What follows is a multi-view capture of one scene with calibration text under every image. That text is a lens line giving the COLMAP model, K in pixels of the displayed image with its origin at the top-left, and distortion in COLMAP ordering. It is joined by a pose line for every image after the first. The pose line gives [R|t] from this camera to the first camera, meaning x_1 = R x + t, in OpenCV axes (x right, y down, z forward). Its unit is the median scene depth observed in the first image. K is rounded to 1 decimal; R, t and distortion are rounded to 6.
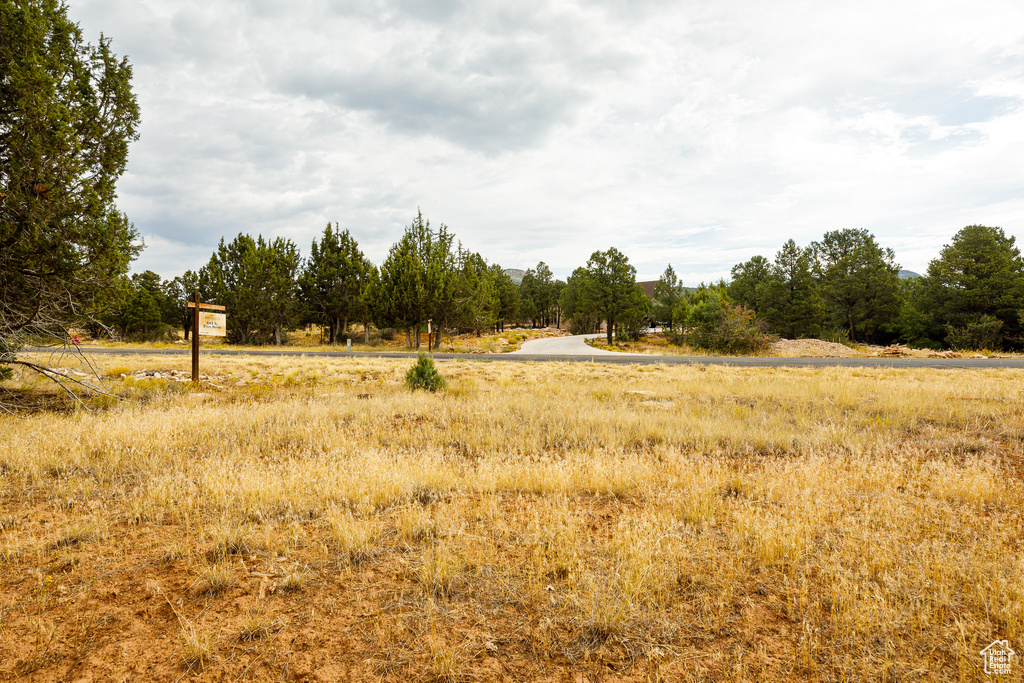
lens RADIAL K [[575.3, 0, 511.4], [0, 575.3, 343.4], [0, 0, 1]] dist [0.003079, 0.000306]
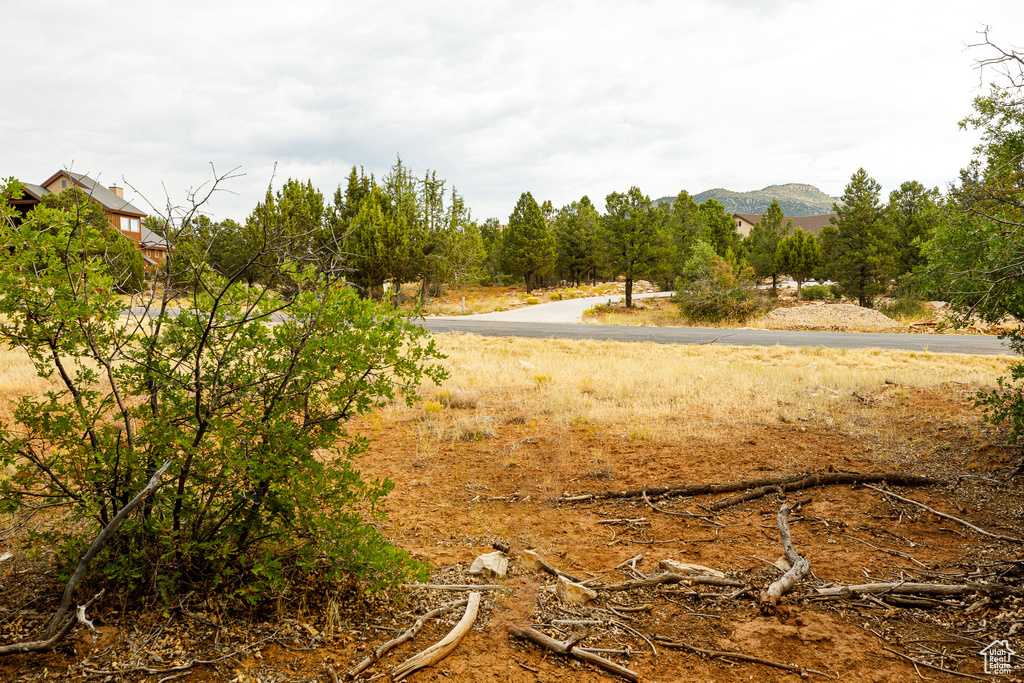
lens RADIAL K [[818.5, 0, 509.7], [0, 818.5, 341.0], [0, 0, 1]] dist [0.006588, 0.002121]
pose [[0.938312, 0.027371, -0.344704, 0.426536], [-0.007913, 0.998301, 0.057730, -0.016014], [0.345699, -0.051442, 0.936934, -0.153916]]
